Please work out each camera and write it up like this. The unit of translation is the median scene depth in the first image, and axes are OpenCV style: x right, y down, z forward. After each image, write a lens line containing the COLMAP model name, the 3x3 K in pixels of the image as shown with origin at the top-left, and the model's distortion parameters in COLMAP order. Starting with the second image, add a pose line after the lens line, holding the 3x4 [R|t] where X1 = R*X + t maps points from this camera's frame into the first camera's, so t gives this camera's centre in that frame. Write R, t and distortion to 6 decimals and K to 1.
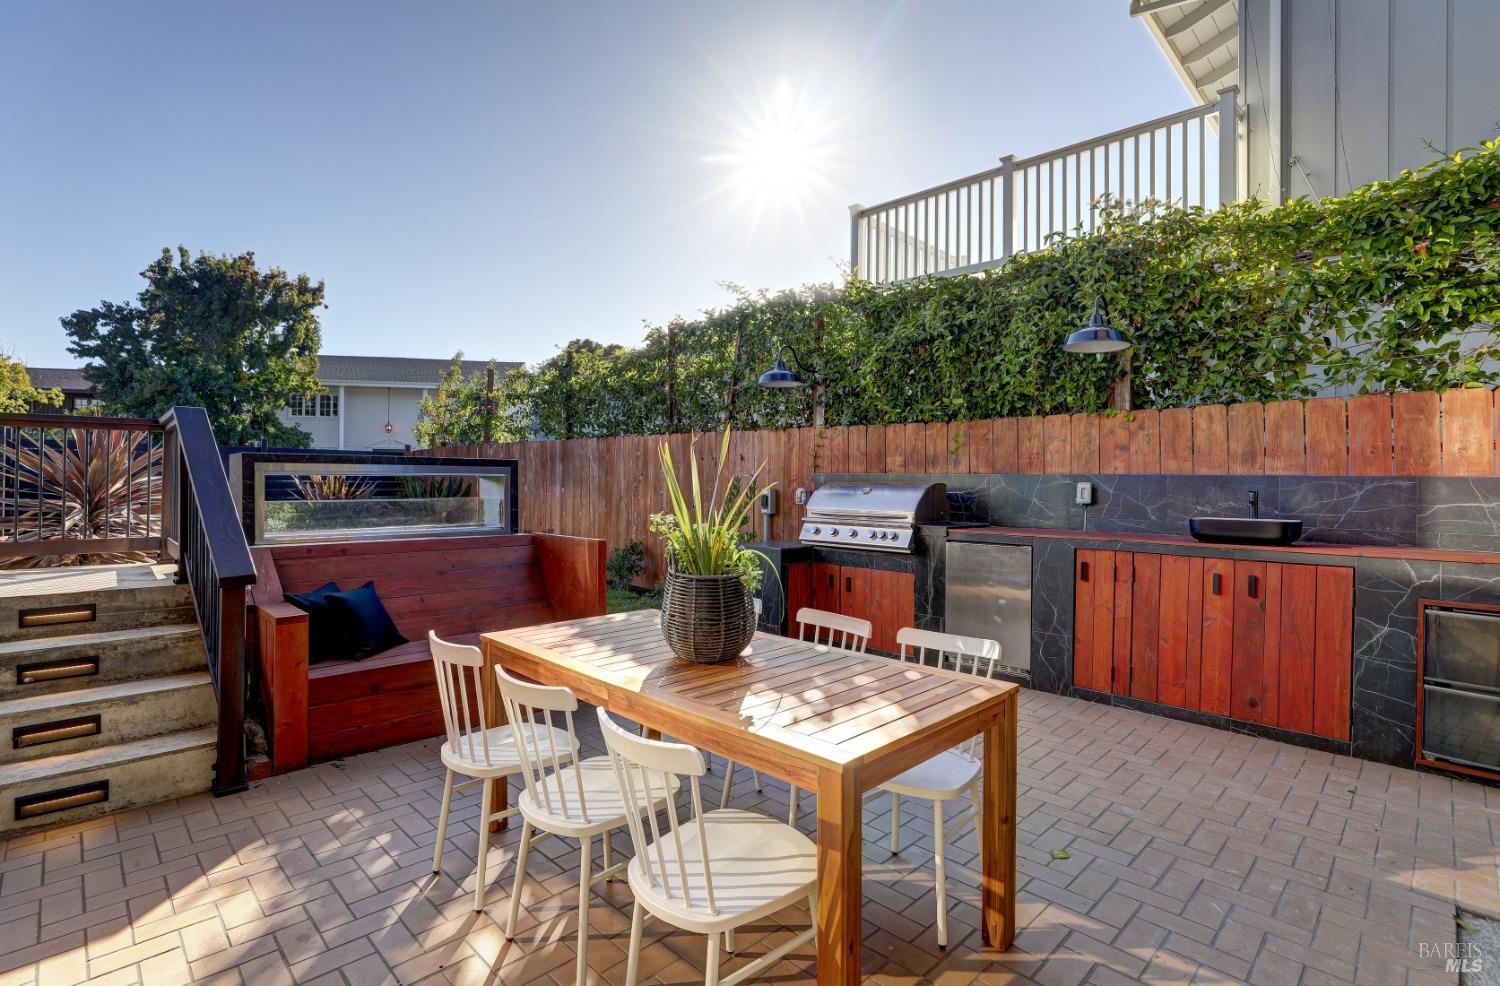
lens RADIAL K [[708.0, 0, 750.0], [0, 708.0, 493.0], [0, 0, 1]] dist [-0.023489, 0.000014]
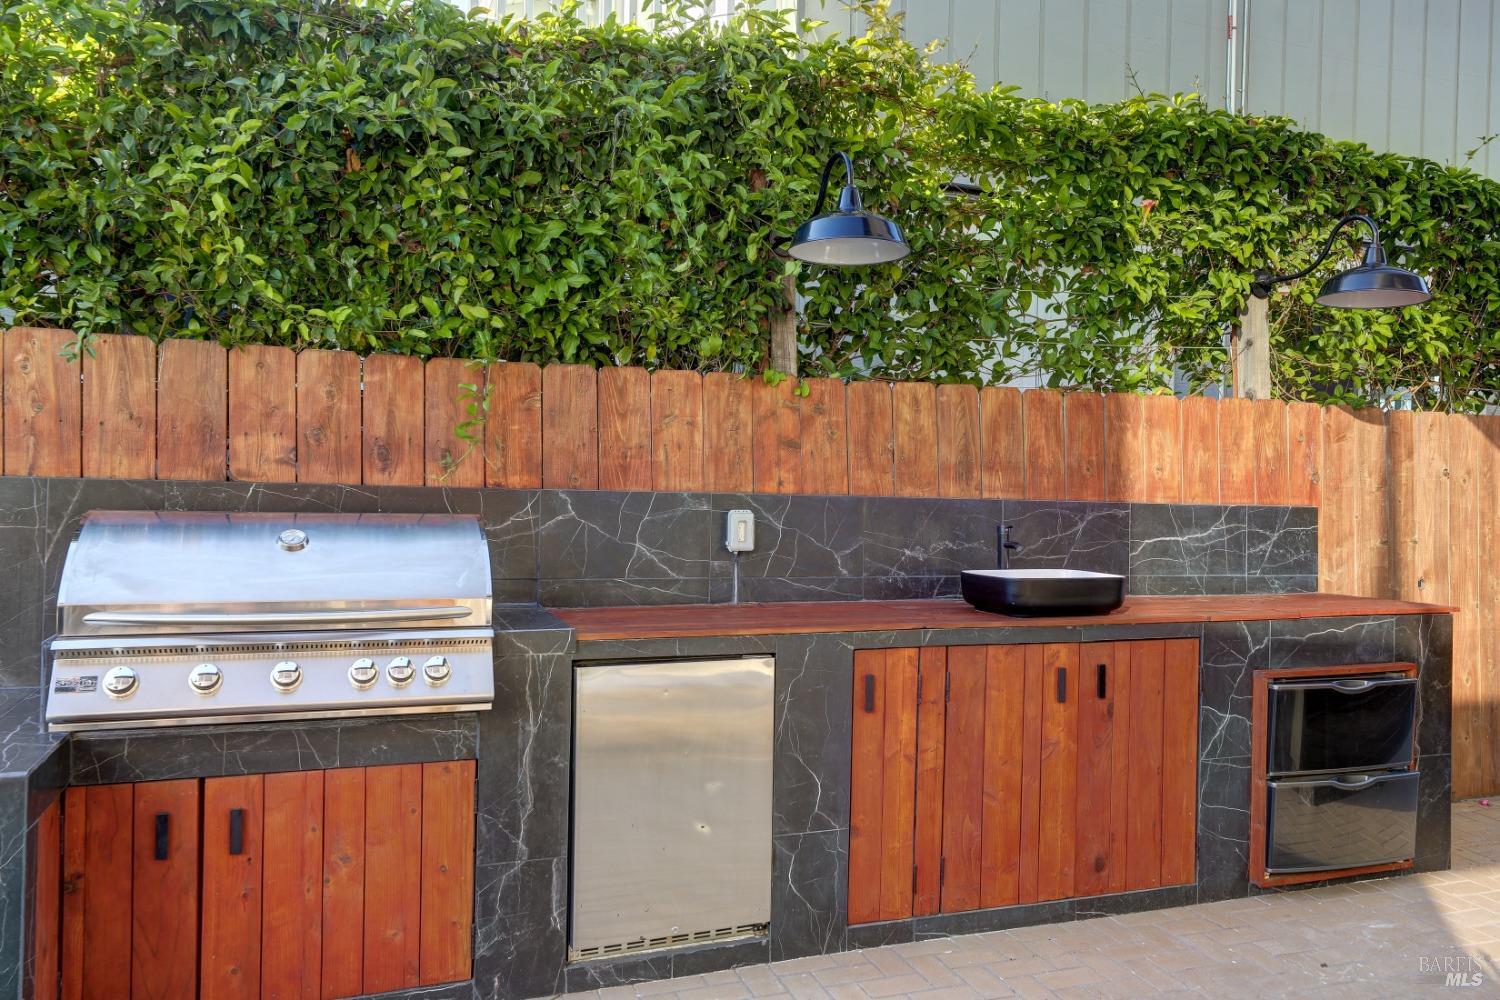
lens RADIAL K [[1086.5, 0, 750.0], [0, 1086.5, 500.0], [0, 0, 1]] dist [0.005478, 0.004356]
pose [[0.431618, -0.014650, 0.901937, -0.255395], [-0.003454, 0.999834, 0.017893, -0.039810], [-0.902050, -0.010838, 0.431496, 0.721042]]
